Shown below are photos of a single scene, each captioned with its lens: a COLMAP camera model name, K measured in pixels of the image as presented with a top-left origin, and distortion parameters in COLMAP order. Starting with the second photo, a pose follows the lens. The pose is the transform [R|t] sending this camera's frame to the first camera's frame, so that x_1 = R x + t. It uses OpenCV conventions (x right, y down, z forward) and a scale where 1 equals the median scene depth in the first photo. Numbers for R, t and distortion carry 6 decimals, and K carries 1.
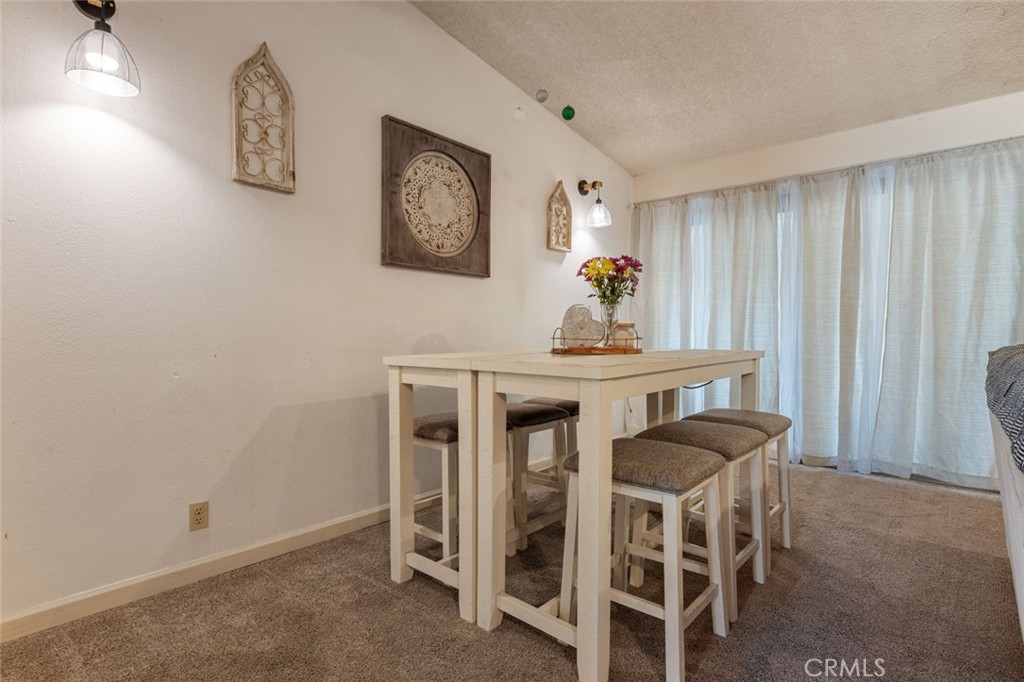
lens RADIAL K [[519.7, 0, 508.8], [0, 519.7, 343.5], [0, 0, 1]] dist [0.002081, 0.000955]
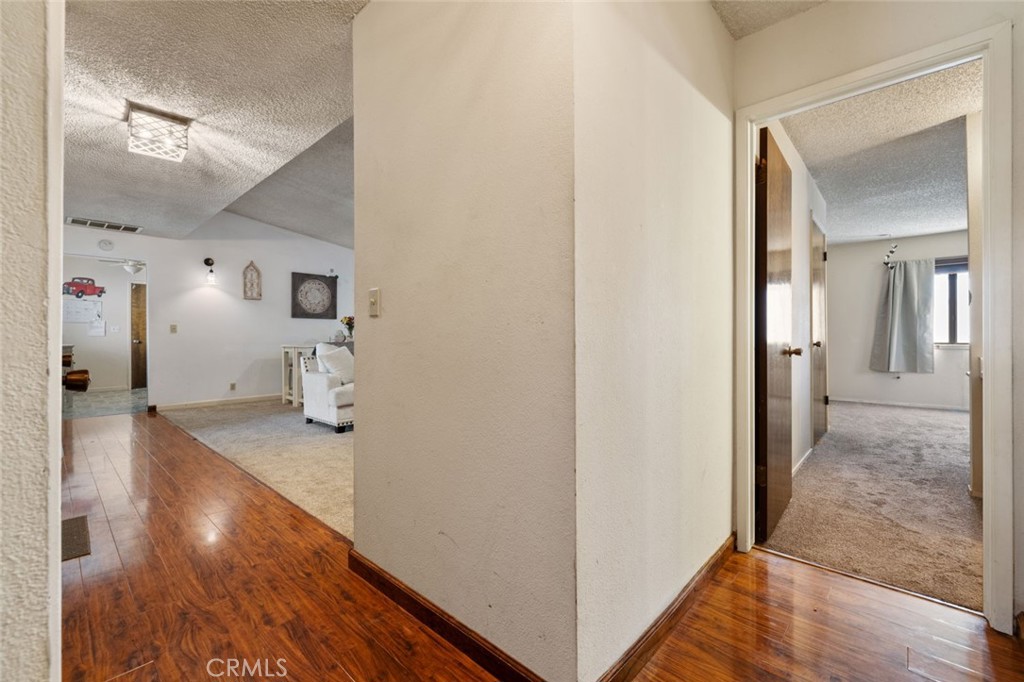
lens RADIAL K [[433.4, 0, 509.3], [0, 433.4, 334.3], [0, 0, 1]] dist [-0.000415, 0.000504]
pose [[0.999914, -0.006620, -0.011335, 1.013923], [0.006331, 0.999658, -0.025363, 0.026694], [0.011499, 0.025289, 0.999614, -1.492277]]
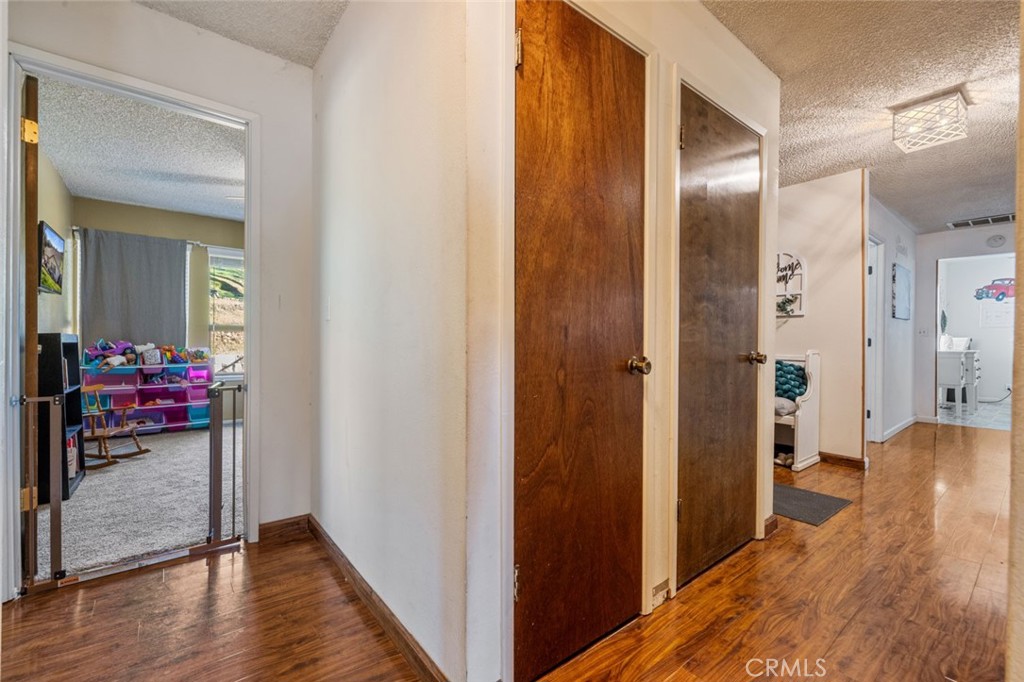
lens RADIAL K [[433.4, 0, 508.6], [0, 433.4, 343.8], [0, 0, 1]] dist [-0.000415, 0.000504]
pose [[-0.156262, 0.004578, -0.987705, 1.223271], [-0.028605, 0.999549, 0.009158, 0.022424], [0.987301, 0.029684, -0.156061, -1.257127]]
